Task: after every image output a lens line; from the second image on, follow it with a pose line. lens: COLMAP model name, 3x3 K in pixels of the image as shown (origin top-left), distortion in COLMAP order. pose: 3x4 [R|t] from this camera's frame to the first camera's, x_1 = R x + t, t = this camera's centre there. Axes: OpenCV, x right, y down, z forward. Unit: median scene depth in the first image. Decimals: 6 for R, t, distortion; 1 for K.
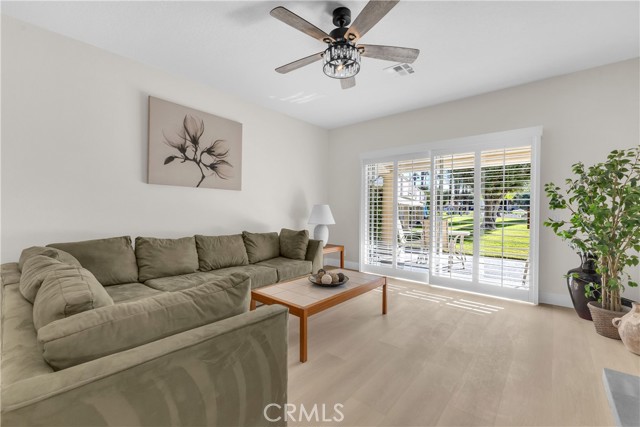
lens RADIAL K [[274.4, 0, 323.6], [0, 274.4, 212.9], [0, 0, 1]] dist [0.013384, -0.003453]
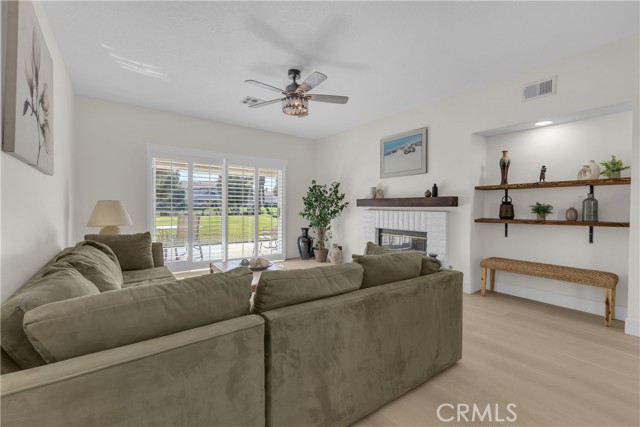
lens RADIAL K [[274.4, 0, 320.4], [0, 274.4, 210.2], [0, 0, 1]] dist [0.013384, -0.003453]
pose [[0.231697, -0.012832, 0.972703, -0.828566], [0.008540, 0.999901, 0.011157, -0.008106], [-0.972751, 0.005722, 0.231784, 0.337380]]
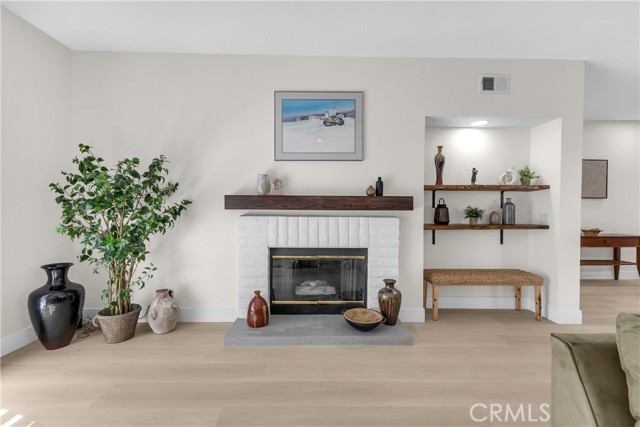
lens RADIAL K [[274.4, 0, 322.8], [0, 274.4, 213.7], [0, 0, 1]] dist [0.013384, -0.003453]
pose [[-0.653179, -0.019532, 0.756951, -0.121326], [0.001147, 0.999641, 0.026784, -0.016693], [-0.757202, 0.018362, -0.652922, 0.767090]]
